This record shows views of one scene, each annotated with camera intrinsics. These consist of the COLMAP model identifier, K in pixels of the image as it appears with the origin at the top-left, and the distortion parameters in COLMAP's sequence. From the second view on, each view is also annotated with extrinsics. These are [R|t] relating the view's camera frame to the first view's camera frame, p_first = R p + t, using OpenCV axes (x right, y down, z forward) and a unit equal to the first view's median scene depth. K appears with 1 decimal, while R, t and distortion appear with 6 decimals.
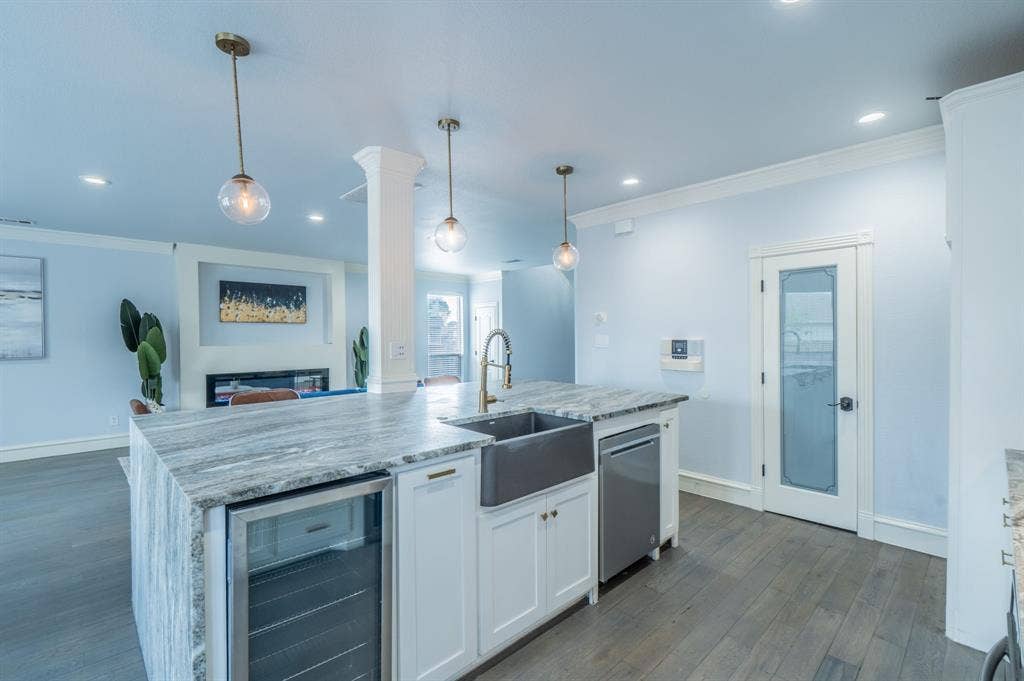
lens RADIAL K [[459.9, 0, 509.7], [0, 459.9, 339.7], [0, 0, 1]] dist [0.010518, -0.001601]
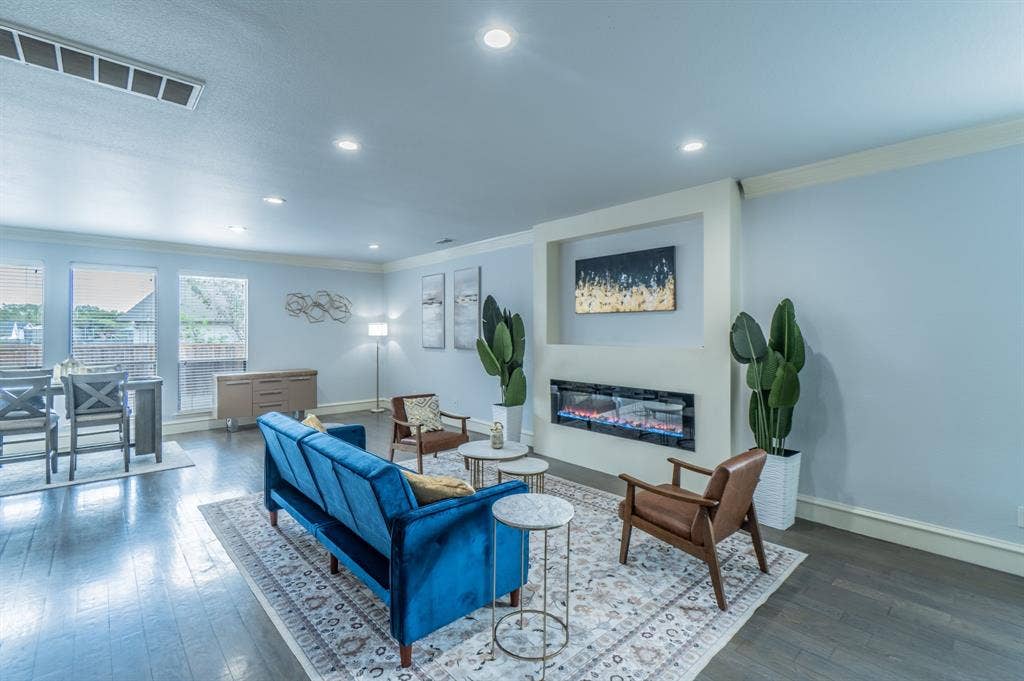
lens RADIAL K [[459.9, 0, 513.4], [0, 459.9, 332.2], [0, 0, 1]] dist [0.010518, -0.001601]
pose [[-0.032879, 0.008759, -0.999421, 0.177261], [-0.007665, 0.999930, 0.009016, -0.015205], [0.999430, 0.007957, -0.032809, 1.051602]]
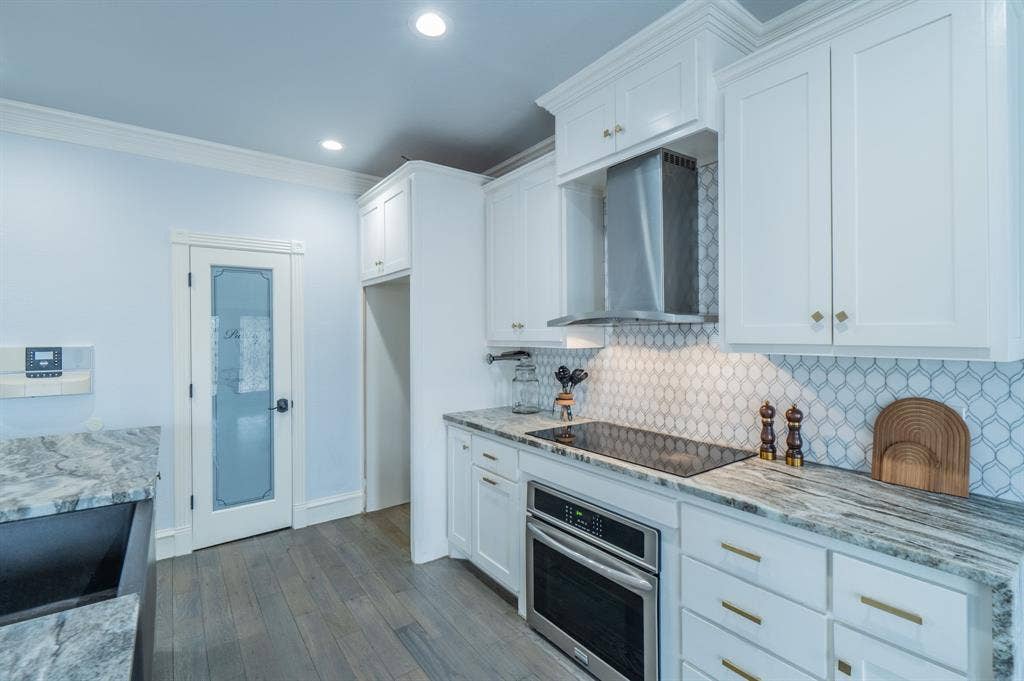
lens RADIAL K [[459.9, 0, 514.1], [0, 459.9, 334.3], [0, 0, 1]] dist [0.010518, -0.001601]
pose [[0.120348, 0.007509, 0.992703, -0.134082], [0.014135, 0.999857, -0.009277, -0.001520], [-0.992631, 0.015148, 0.120225, 0.211926]]
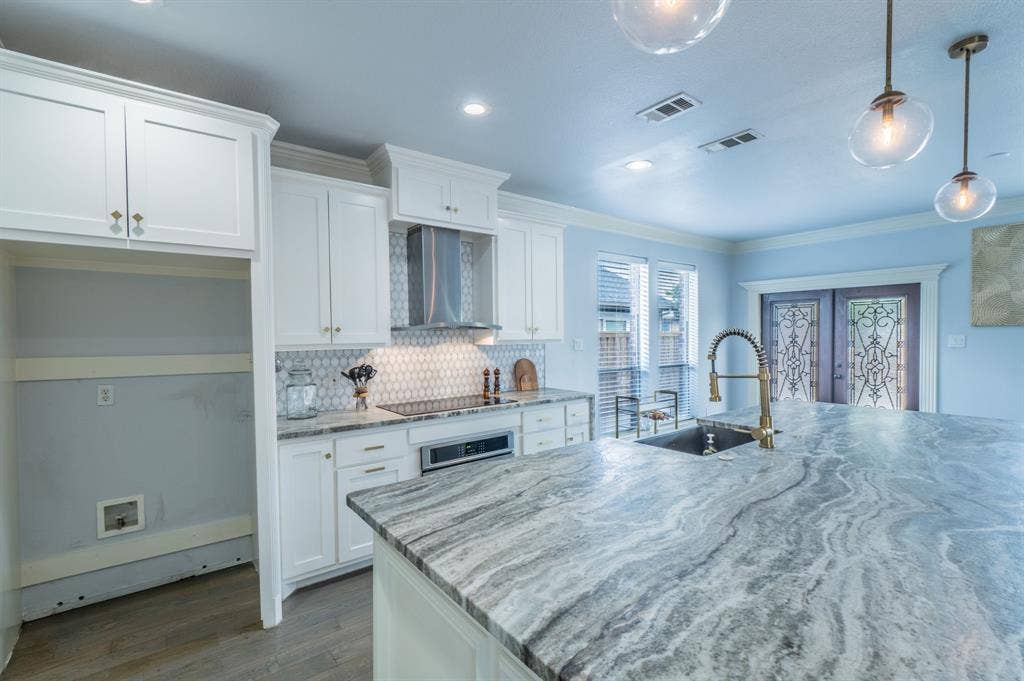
lens RADIAL K [[459.9, 0, 517.0], [0, 459.9, 346.0], [0, 0, 1]] dist [0.010518, -0.001601]
pose [[-0.995154, 0.013553, 0.097395, 0.101151], [0.017182, 0.999186, 0.036512, -0.011800], [-0.096821, 0.038008, -0.994576, 0.753551]]
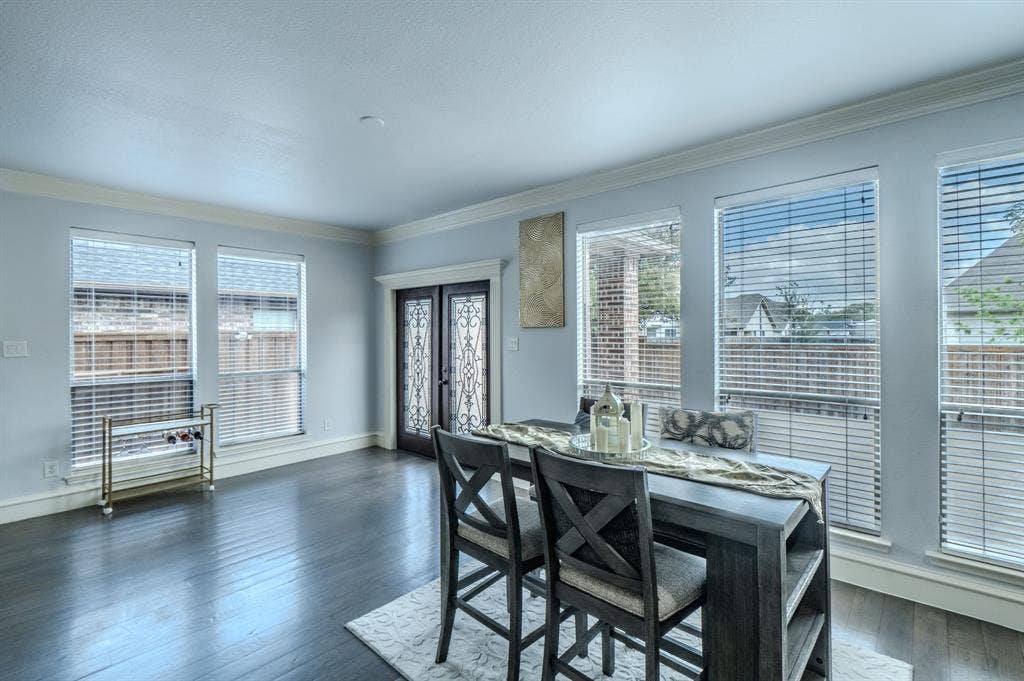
lens RADIAL K [[459.9, 0, 518.6], [0, 459.9, 331.7], [0, 0, 1]] dist [0.010518, -0.001601]
pose [[-0.996304, 0.012962, -0.084909, -0.557117], [0.012167, 0.999877, 0.009874, -0.002711], [0.085027, 0.008804, -0.996340, 0.599995]]
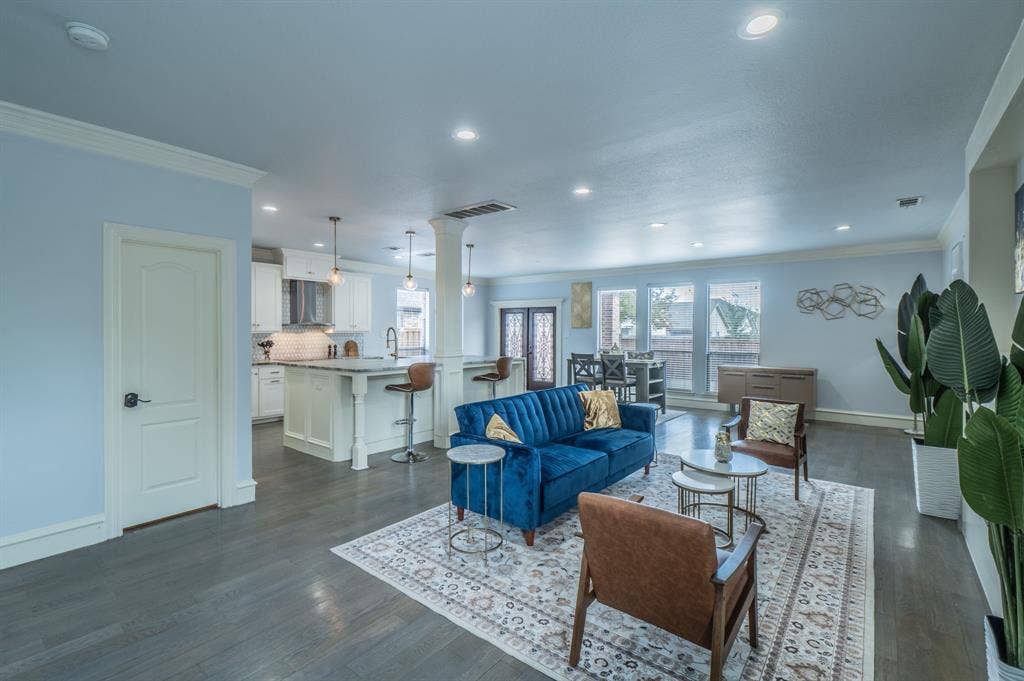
lens RADIAL K [[459.9, 0, 515.1], [0, 459.9, 330.5], [0, 0, 1]] dist [0.010518, -0.001601]
pose [[-0.991628, 0.003917, -0.129071, -0.178723], [0.002370, 0.999924, 0.012138, -0.013895], [0.129109, 0.011731, -0.991561, 1.591492]]
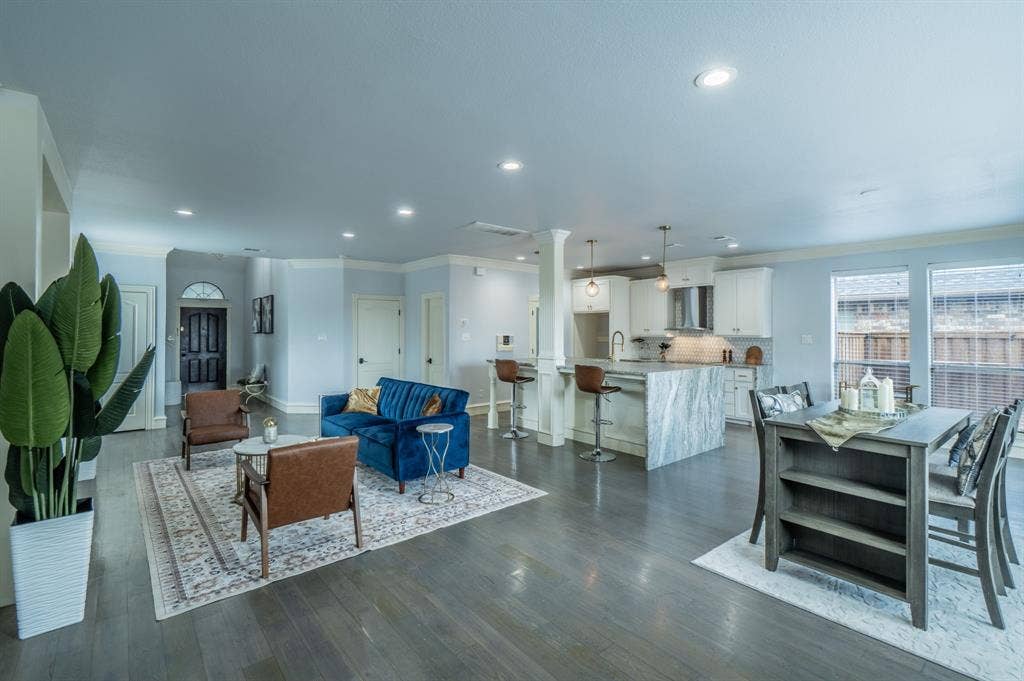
lens RADIAL K [[459.9, 0, 513.2], [0, 459.9, 332.0], [0, 0, 1]] dist [0.010518, -0.001601]
pose [[0.066673, 0.007919, 0.997743, -1.208500], [0.008237, 0.999930, -0.008487, 0.001354], [-0.997741, 0.008784, 0.066603, 0.613273]]
